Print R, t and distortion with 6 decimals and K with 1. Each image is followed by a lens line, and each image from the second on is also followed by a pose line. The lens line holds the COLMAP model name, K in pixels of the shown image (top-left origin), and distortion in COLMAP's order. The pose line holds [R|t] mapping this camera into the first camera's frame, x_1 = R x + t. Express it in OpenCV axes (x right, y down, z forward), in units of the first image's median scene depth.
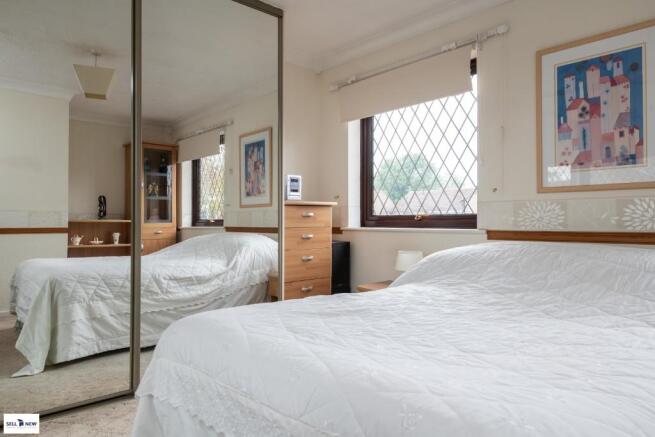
lens RADIAL K [[458.5, 0, 327.5], [0, 458.5, 218.5], [0, 0, 1]] dist [0.002322, -0.000691]
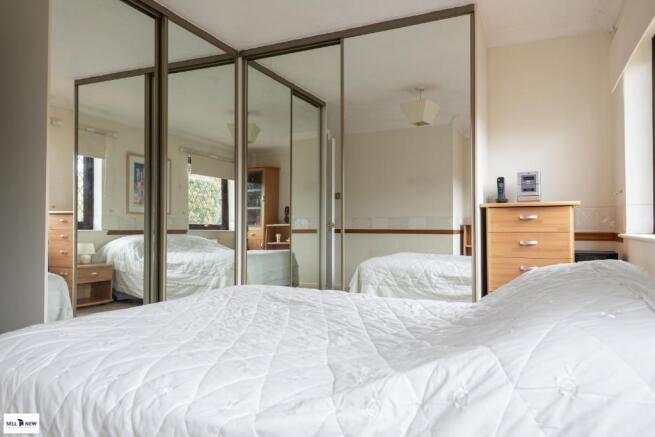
lens RADIAL K [[449.8, 0, 327.0], [0, 449.8, 226.1], [0, 0, 1]] dist [0.007520, 0.001504]
pose [[0.406922, 0.001377, -0.913462, 0.572187], [0.014073, 0.999871, 0.007777, -0.004221], [0.913354, -0.016020, 0.406850, 0.303126]]
